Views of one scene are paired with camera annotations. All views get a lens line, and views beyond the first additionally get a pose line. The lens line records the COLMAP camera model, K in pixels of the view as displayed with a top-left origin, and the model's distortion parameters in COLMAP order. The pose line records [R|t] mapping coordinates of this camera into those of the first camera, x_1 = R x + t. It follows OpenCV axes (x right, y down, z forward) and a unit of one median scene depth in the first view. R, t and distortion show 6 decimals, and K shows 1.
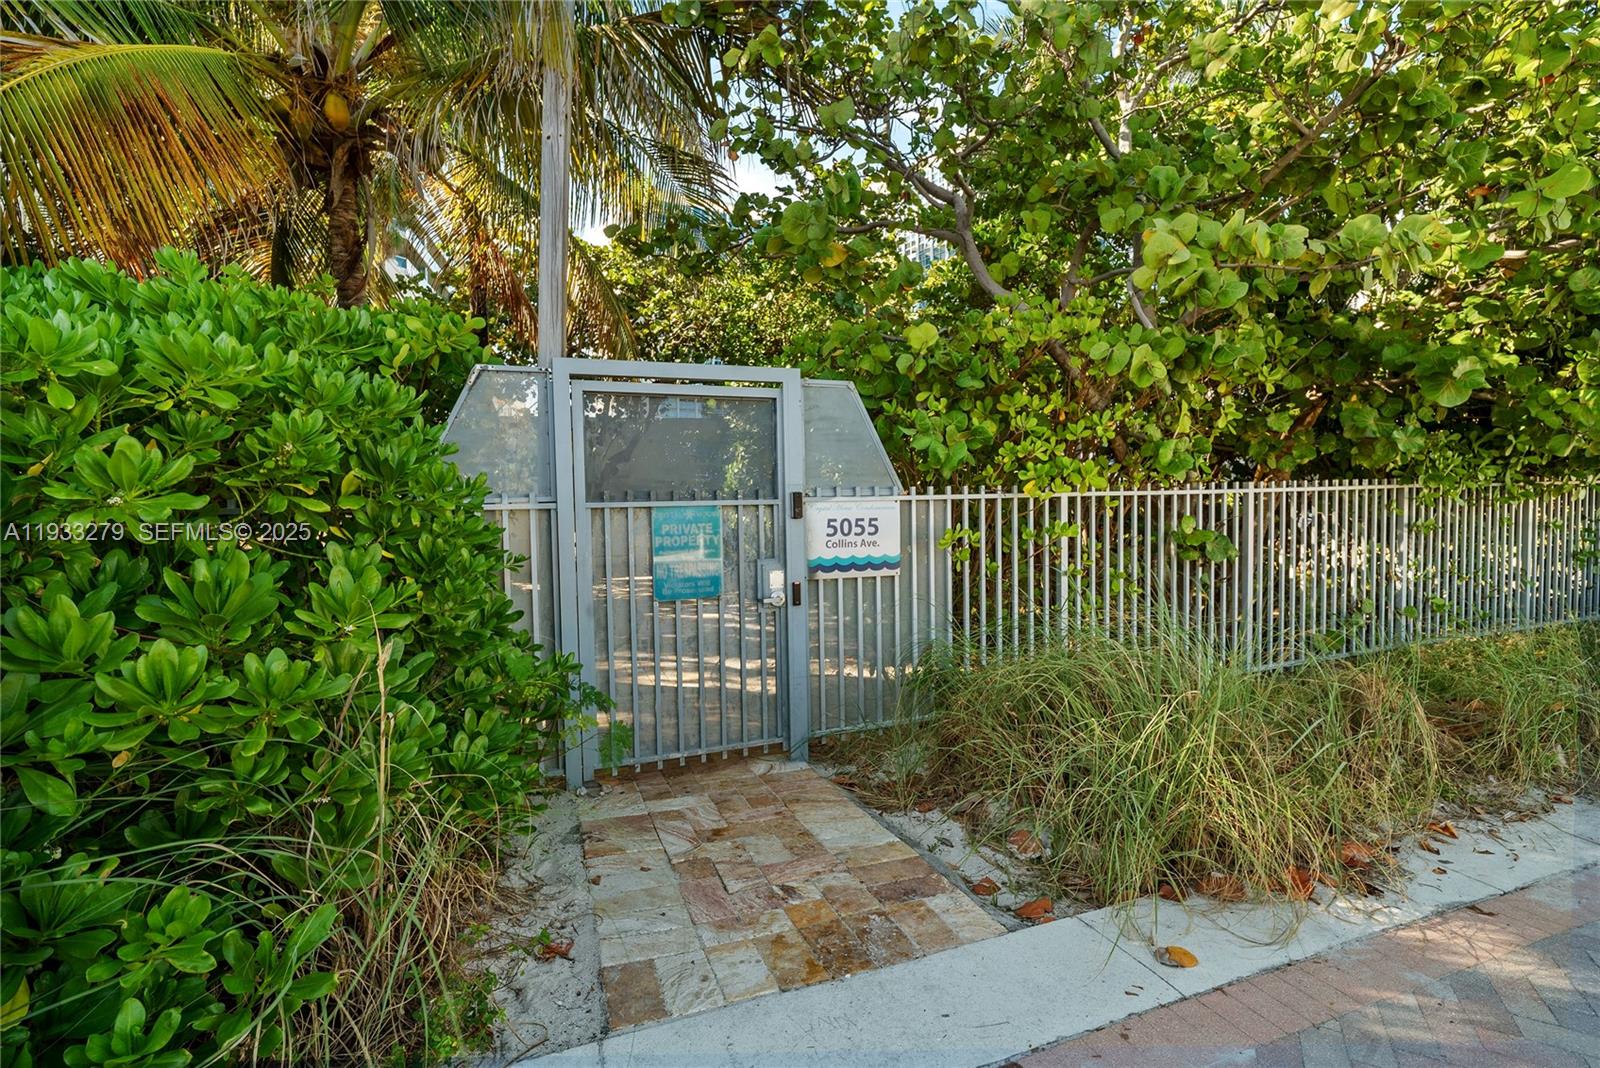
lens RADIAL K [[822.4, 0, 801.1], [0, 822.4, 560.1], [0, 0, 1]] dist [-0.029734, 0.018204]
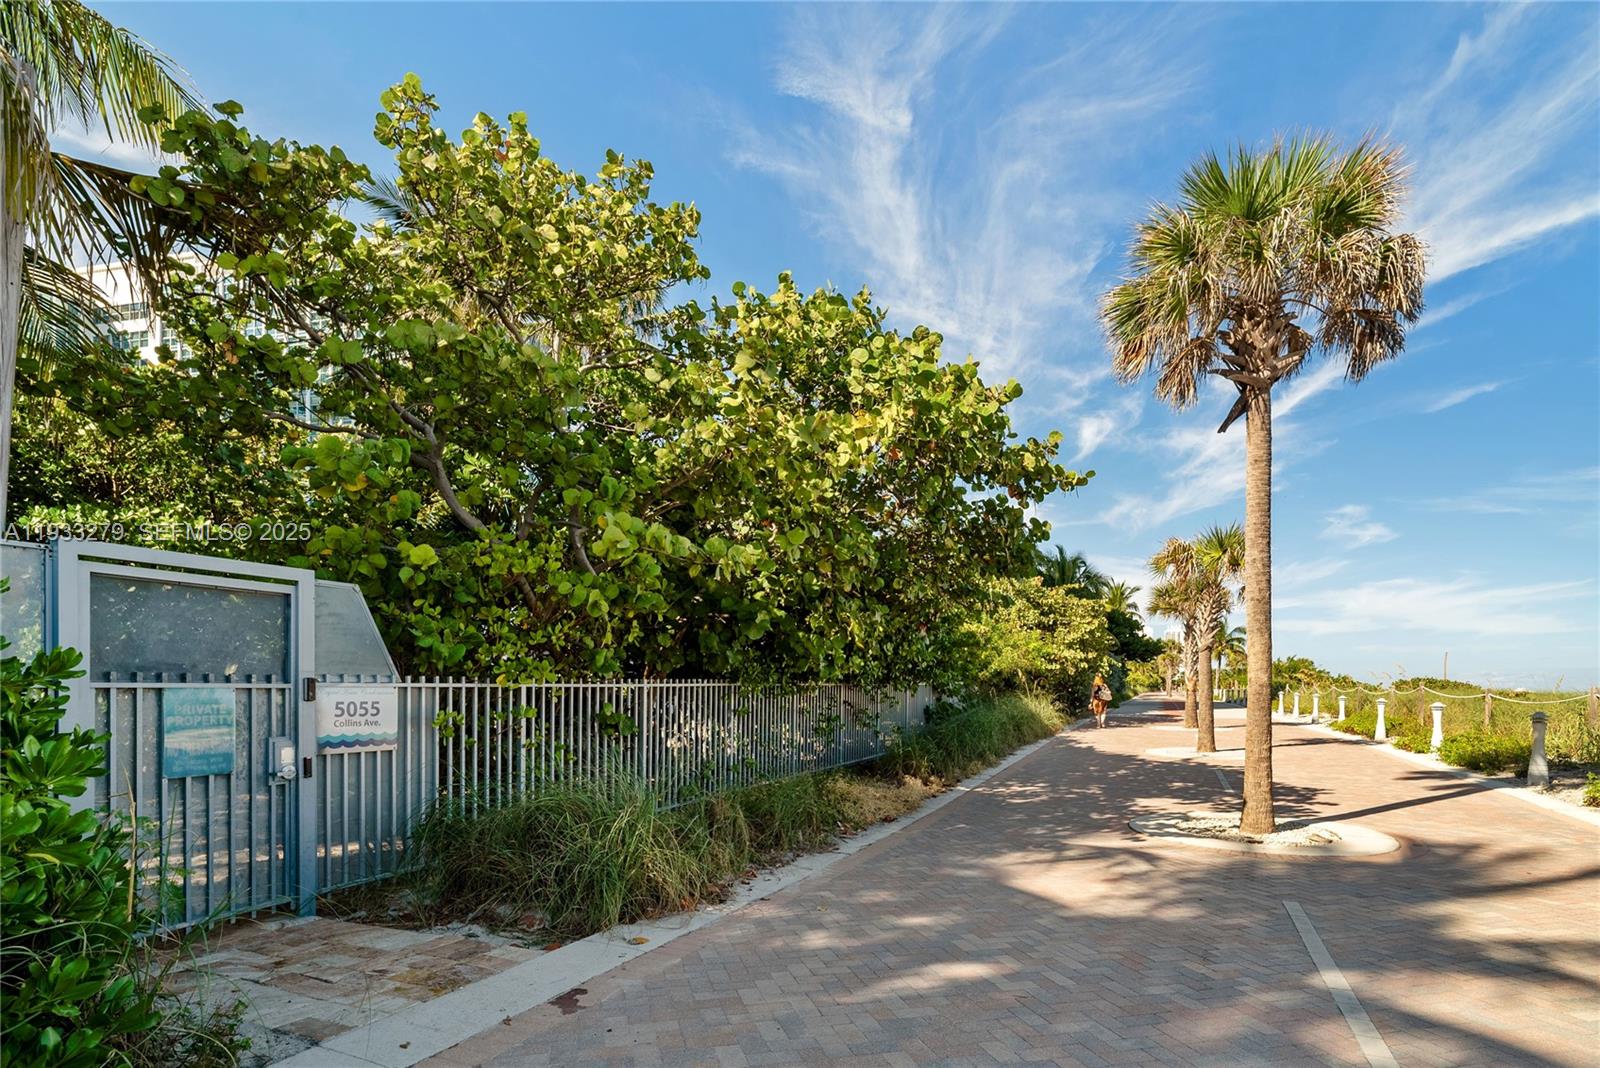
lens RADIAL K [[768.8, 0, 800.0], [0, 768.8, 534.0], [0, 0, 1]] dist [-0.000204, -0.000116]
pose [[0.747396, 0.154254, 0.646224, -0.201769], [0.023242, 0.966007, -0.257468, 0.015522], [-0.663972, 0.207450, 0.718405, -0.262821]]
